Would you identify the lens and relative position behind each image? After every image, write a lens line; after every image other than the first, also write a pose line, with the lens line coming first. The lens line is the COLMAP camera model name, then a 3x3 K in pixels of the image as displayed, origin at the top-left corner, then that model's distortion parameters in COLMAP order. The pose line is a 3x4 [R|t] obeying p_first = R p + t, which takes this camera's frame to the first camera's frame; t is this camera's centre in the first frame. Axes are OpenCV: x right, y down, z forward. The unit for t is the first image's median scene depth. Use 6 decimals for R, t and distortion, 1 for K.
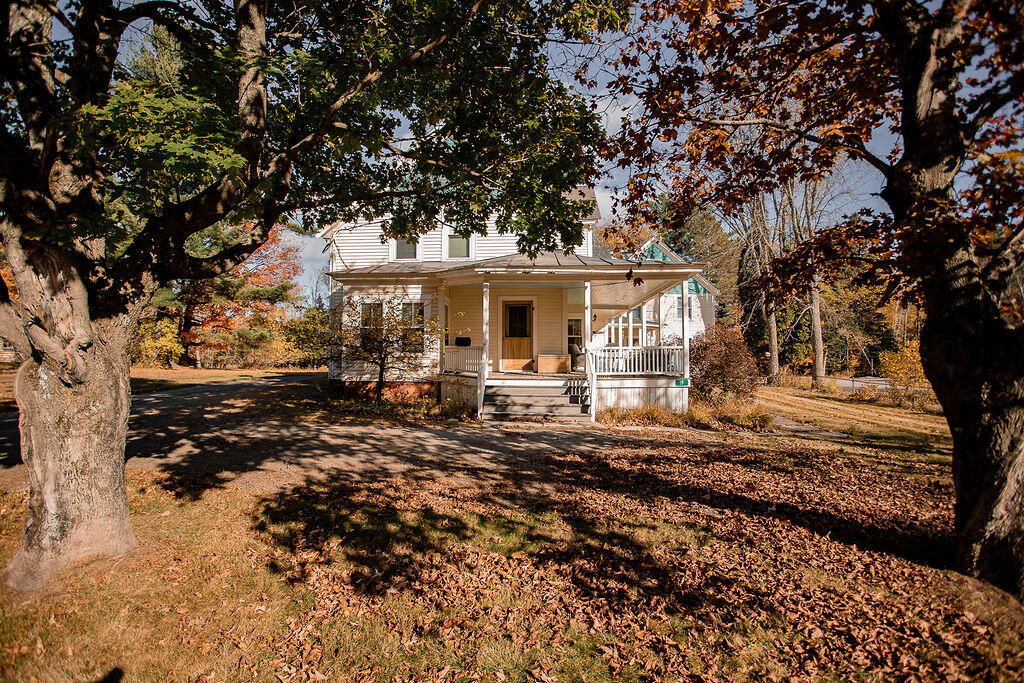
lens RADIAL K [[500.2, 0, 514.6], [0, 500.2, 340.2], [0, 0, 1]] dist [-0.067019, 0.029291]
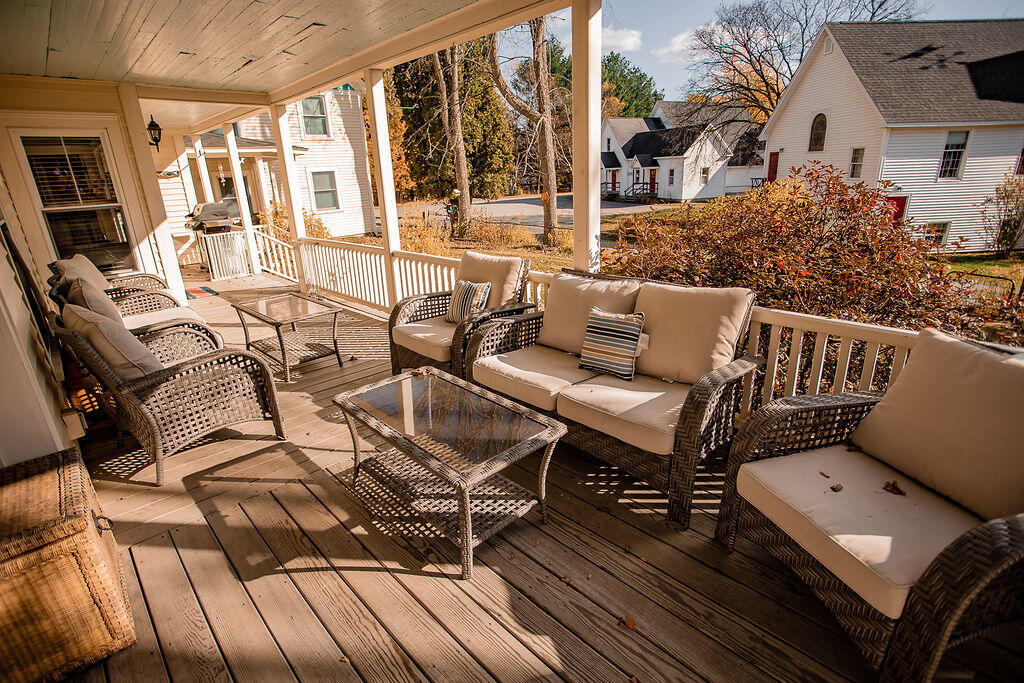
lens RADIAL K [[500.2, 0, 514.6], [0, 500.2, 340.2], [0, 0, 1]] dist [-0.067019, 0.029291]
pose [[0.732776, -0.240250, 0.636647, 0.089563], [0.004376, 0.937243, 0.348649, -0.023964], [-0.680456, -0.252695, 0.687840, 0.478051]]
